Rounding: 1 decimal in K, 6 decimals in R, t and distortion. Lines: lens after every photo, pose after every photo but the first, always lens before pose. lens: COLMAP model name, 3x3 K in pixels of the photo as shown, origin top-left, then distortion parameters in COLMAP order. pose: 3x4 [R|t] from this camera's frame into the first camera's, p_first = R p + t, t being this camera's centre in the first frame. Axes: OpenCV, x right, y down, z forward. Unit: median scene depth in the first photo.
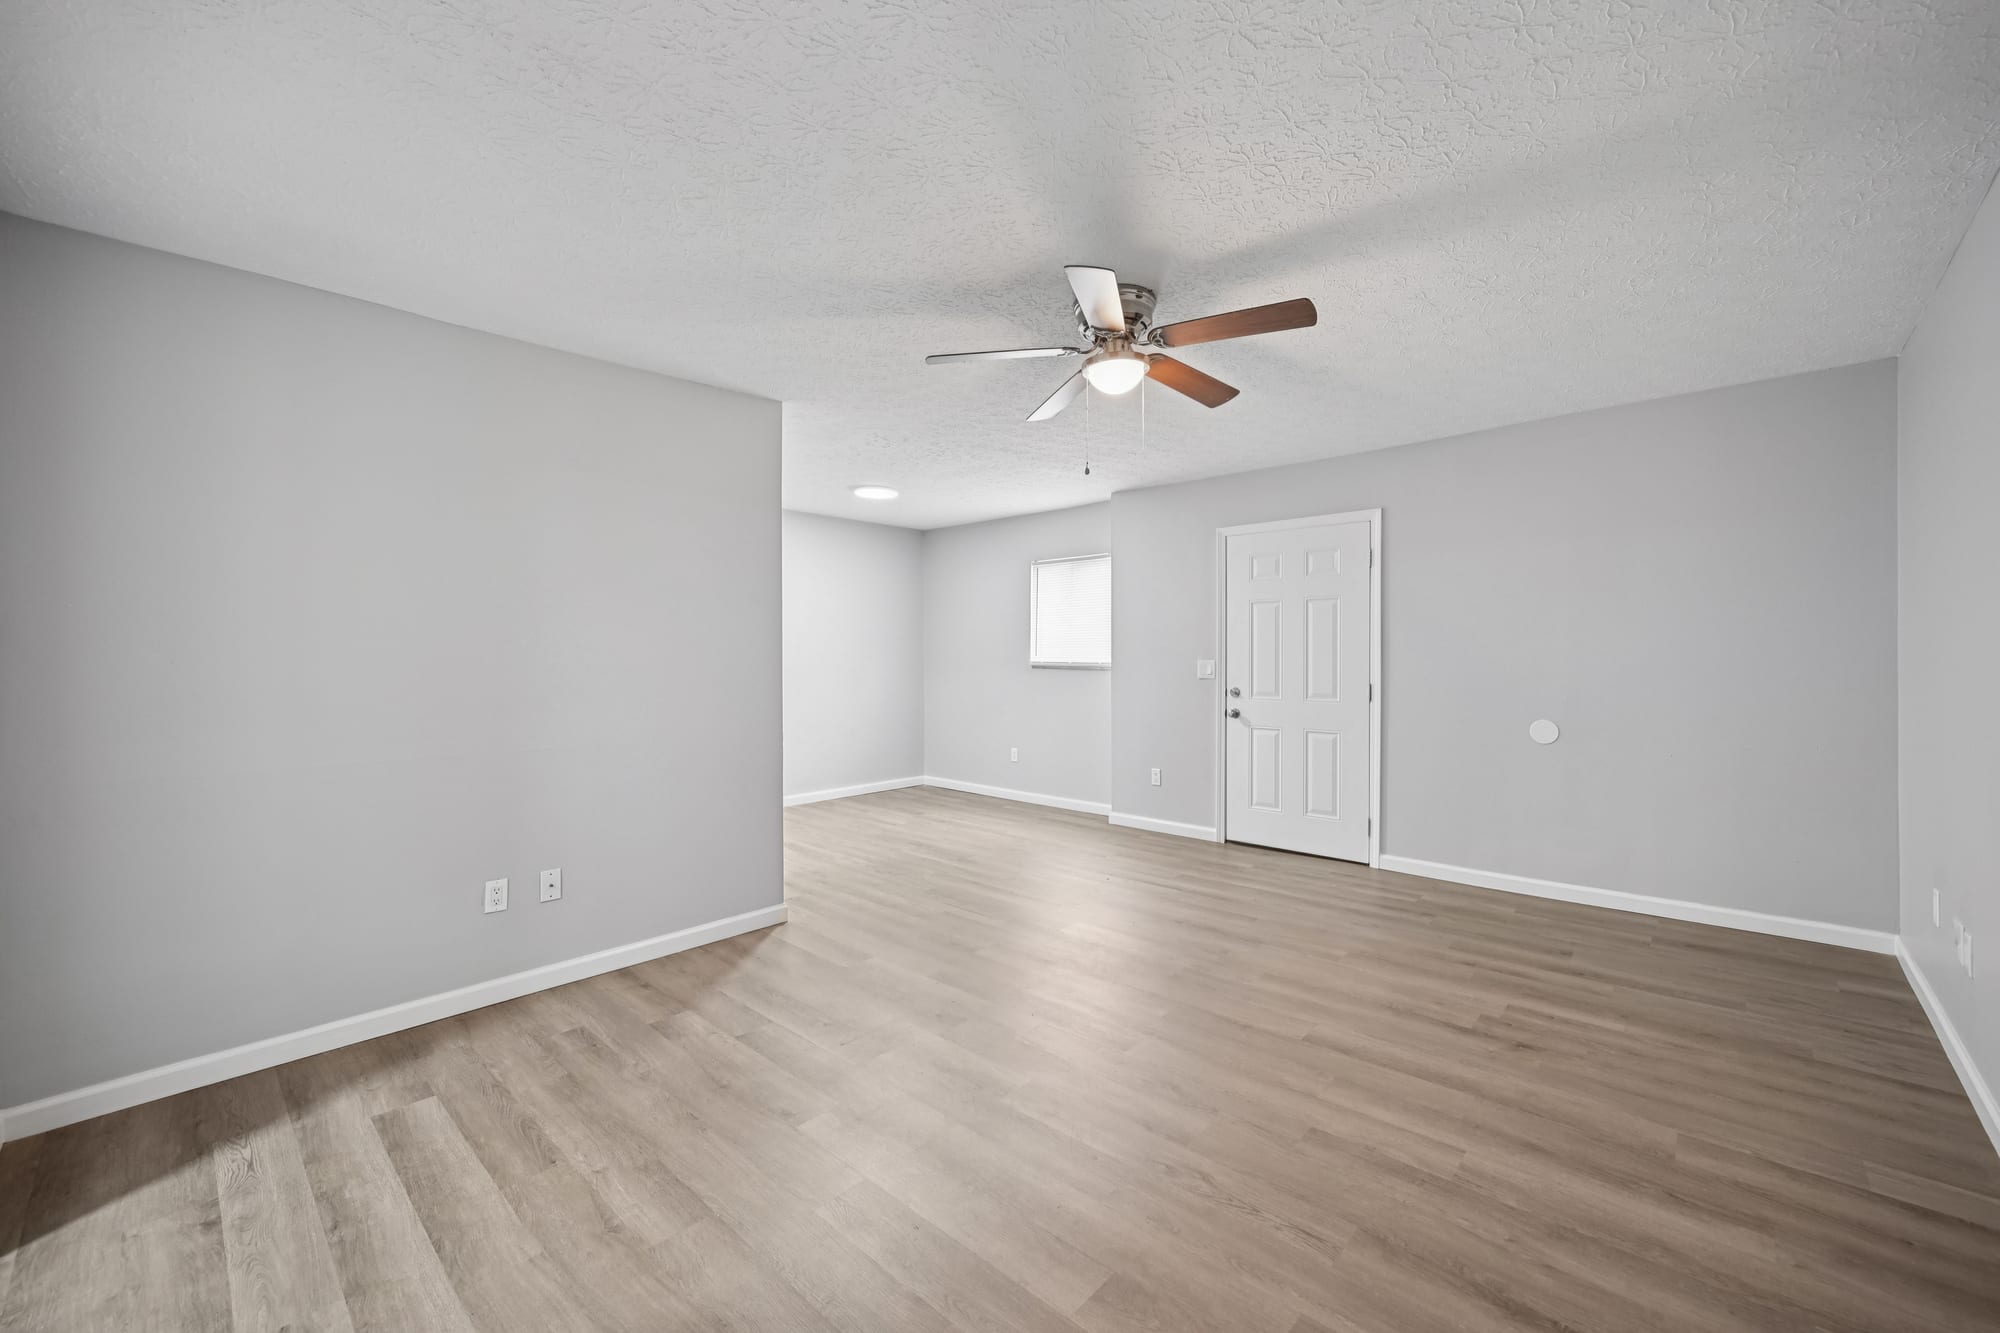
lens RADIAL K [[787.2, 0, 999.3], [0, 787.2, 660.2], [0, 0, 1]] dist [0.002271, 0.000426]
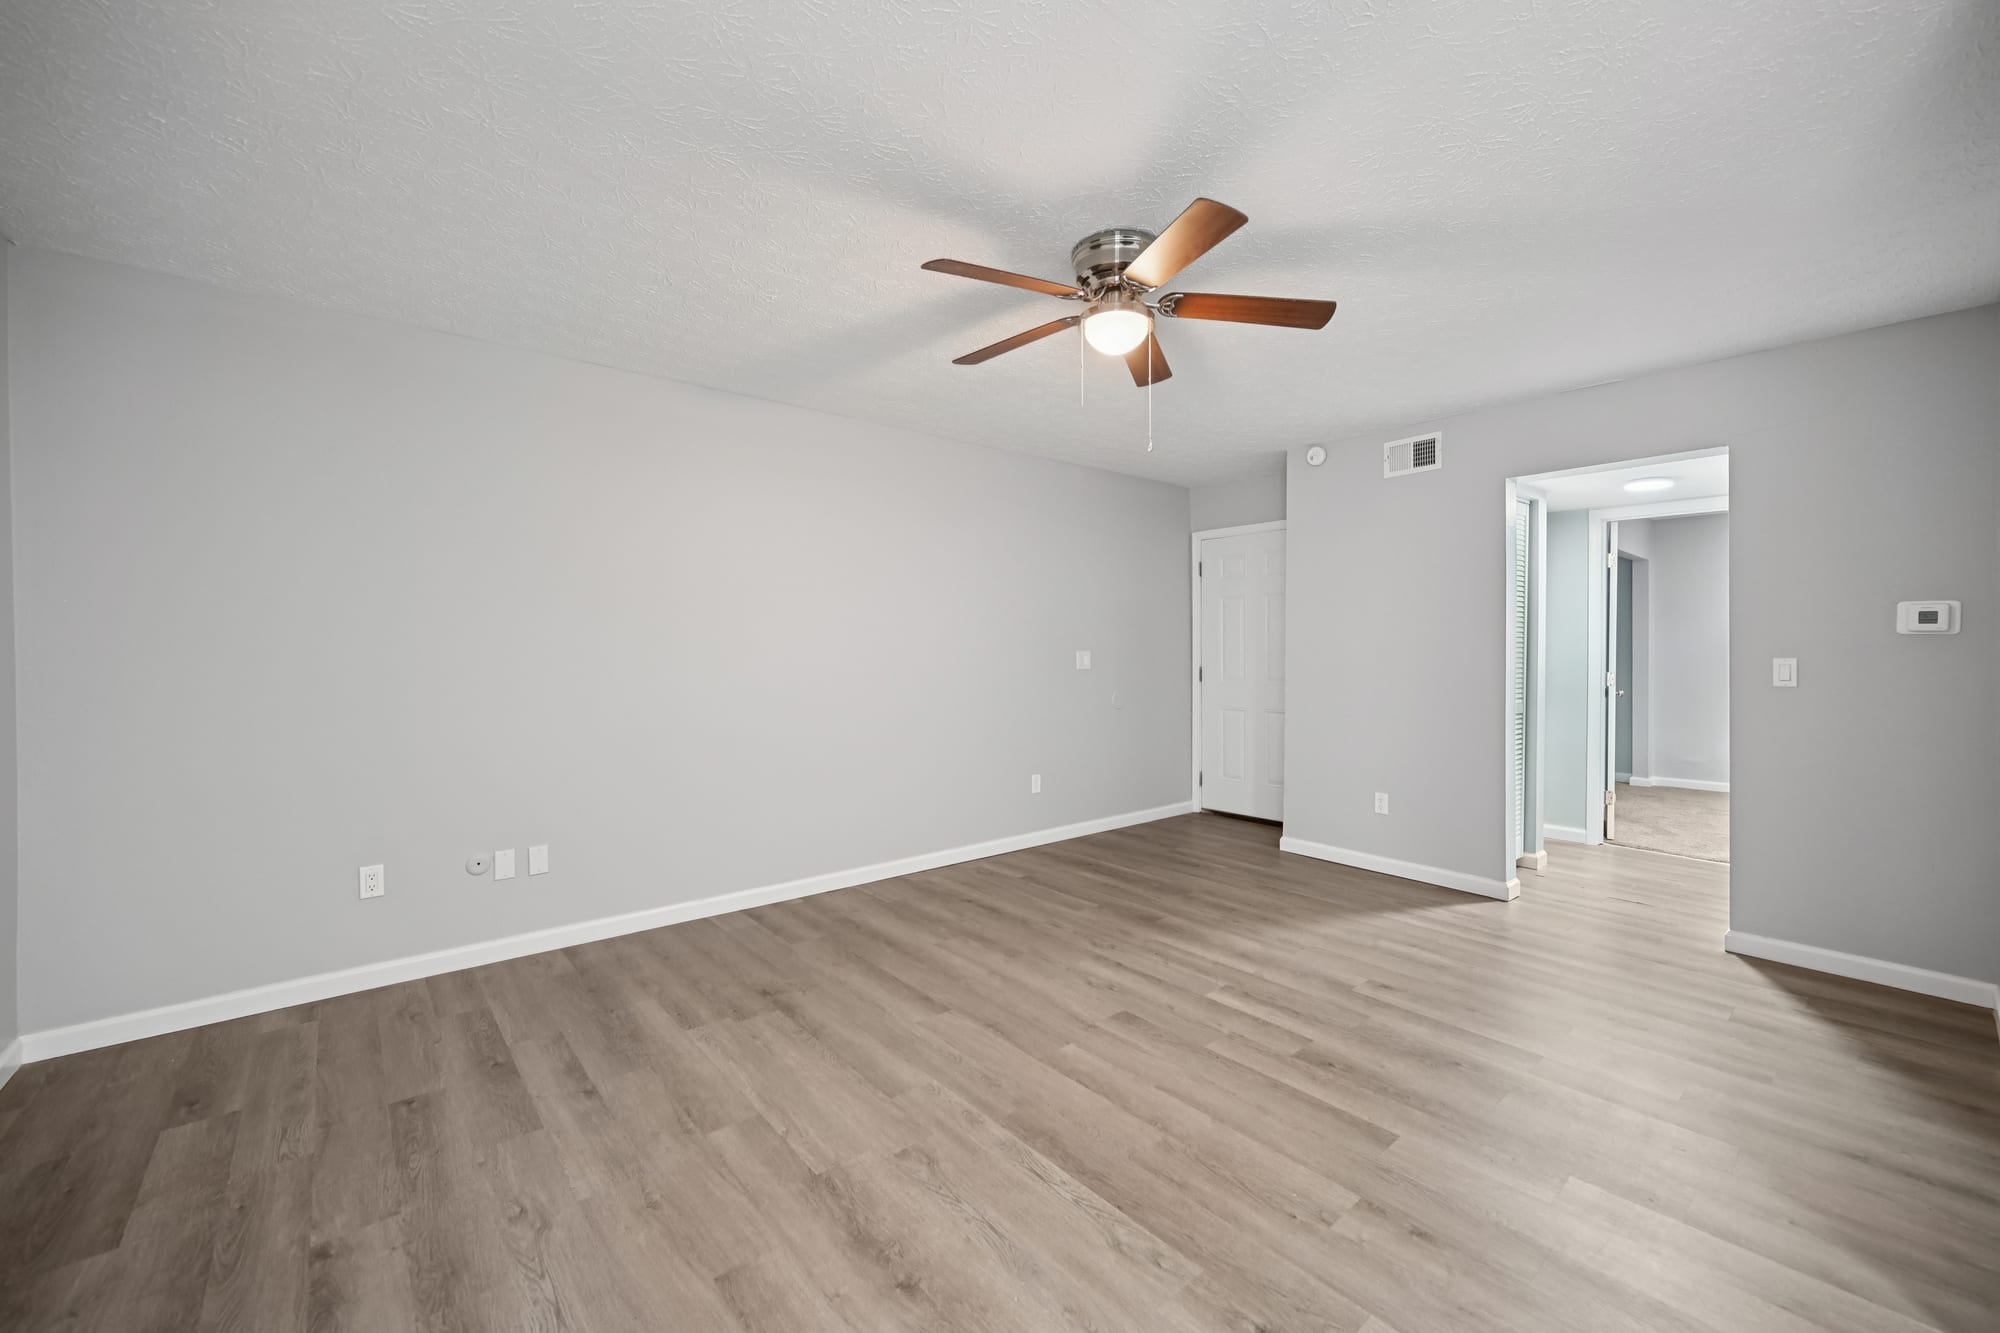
lens RADIAL K [[787.2, 0, 1009.5], [0, 787.2, 660.7], [0, 0, 1]] dist [0.002271, 0.000426]
pose [[-0.994270, 0.006830, 0.106678, 0.183421], [0.007298, 0.999965, 0.004000, 0.006829], [-0.106647, 0.004756, -0.994286, 1.983609]]
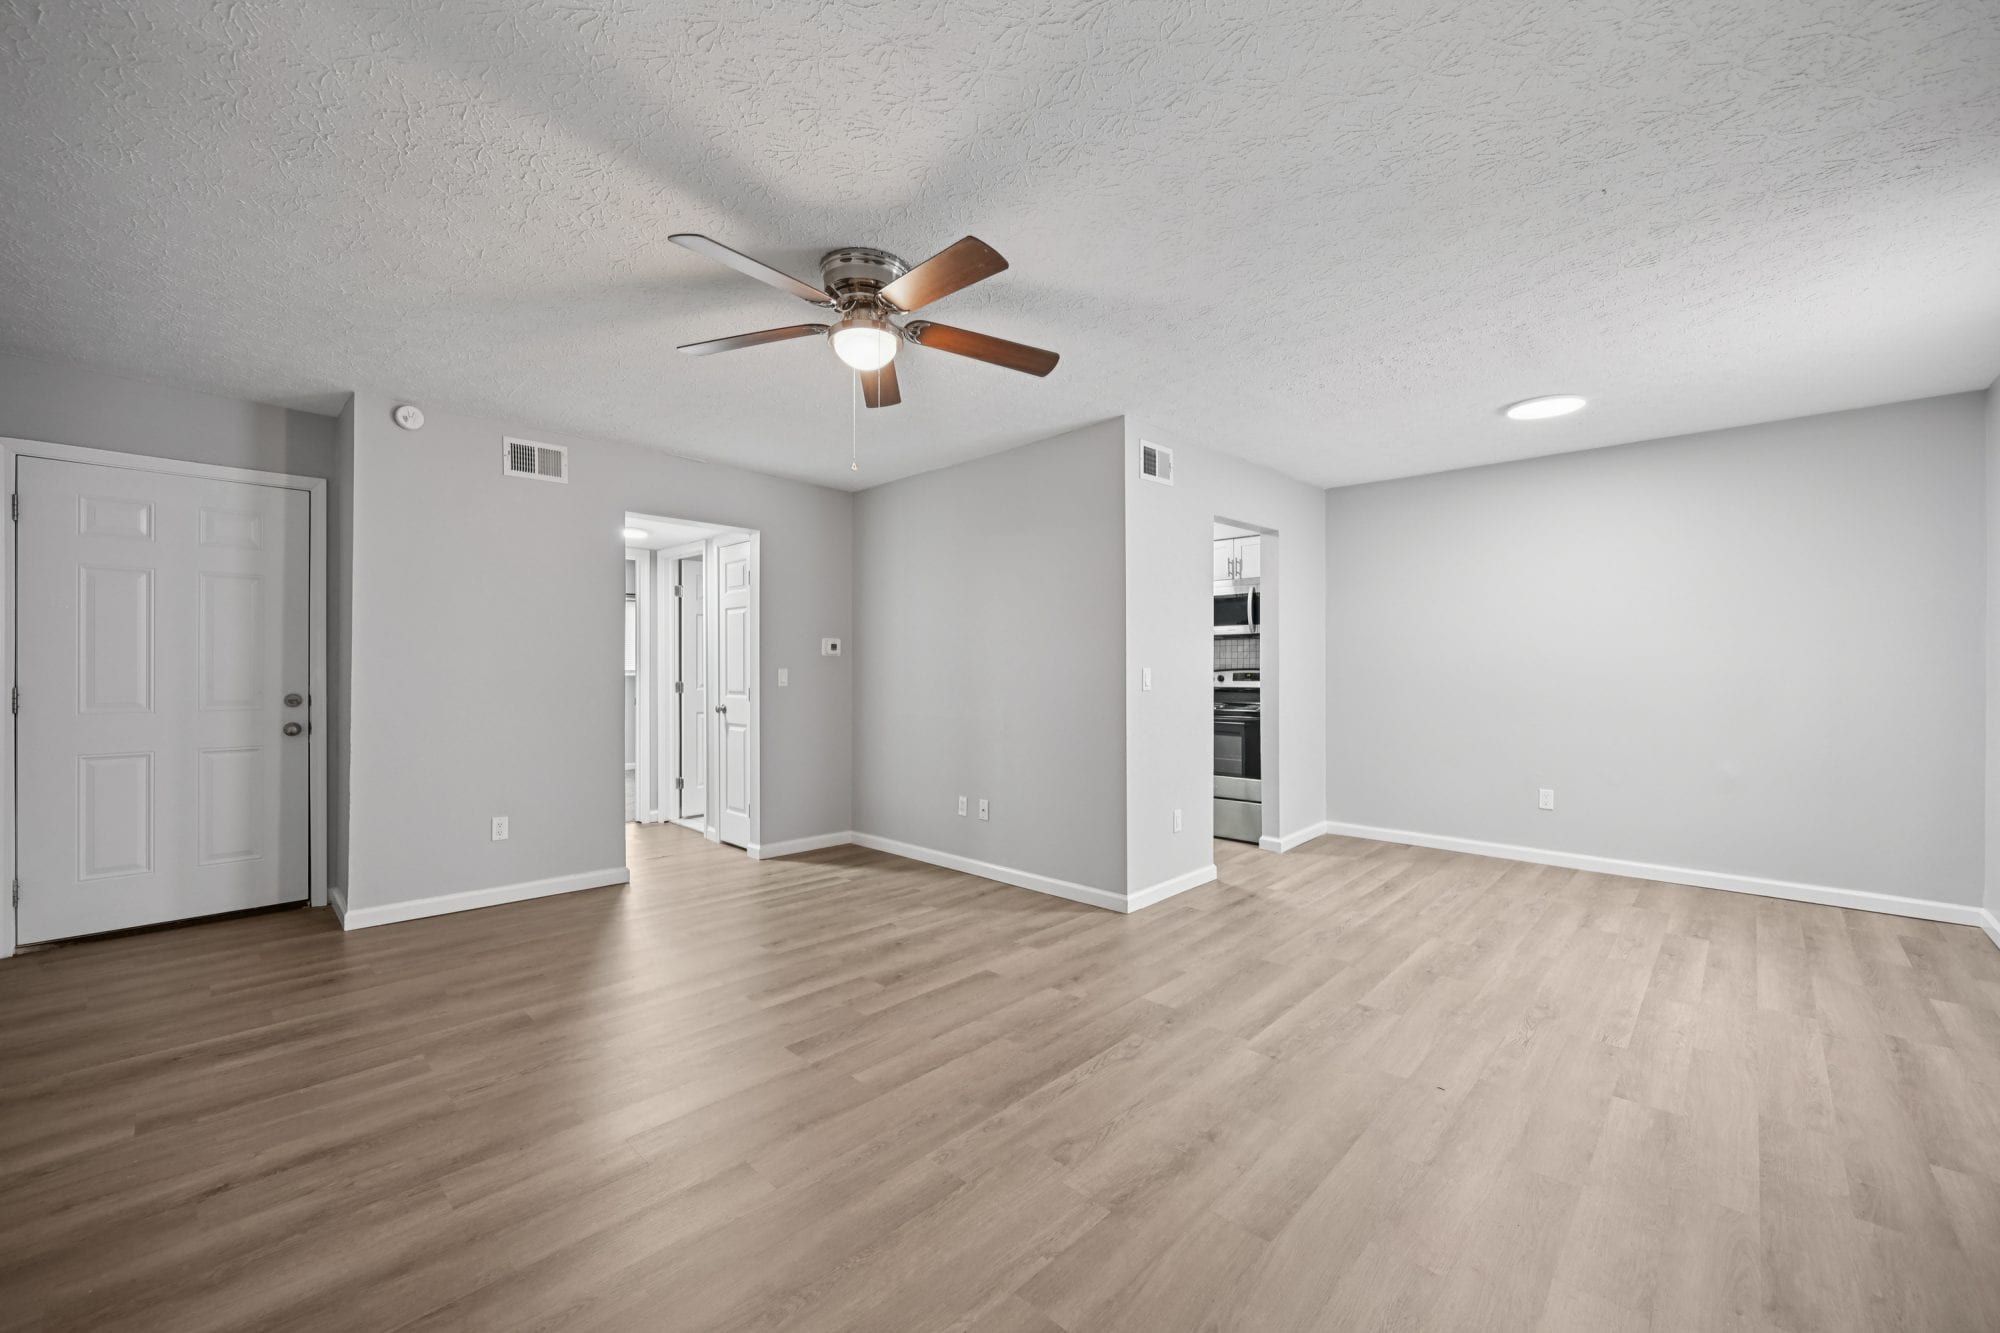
lens RADIAL K [[787.2, 0, 999.0], [0, 787.2, 670.8], [0, 0, 1]] dist [0.002271, 0.000426]
pose [[-0.010568, 0.010321, -0.999891, 1.099448], [0.001478, 0.999946, 0.010306, 0.002209], [0.999943, -0.001369, -0.010583, 1.214973]]
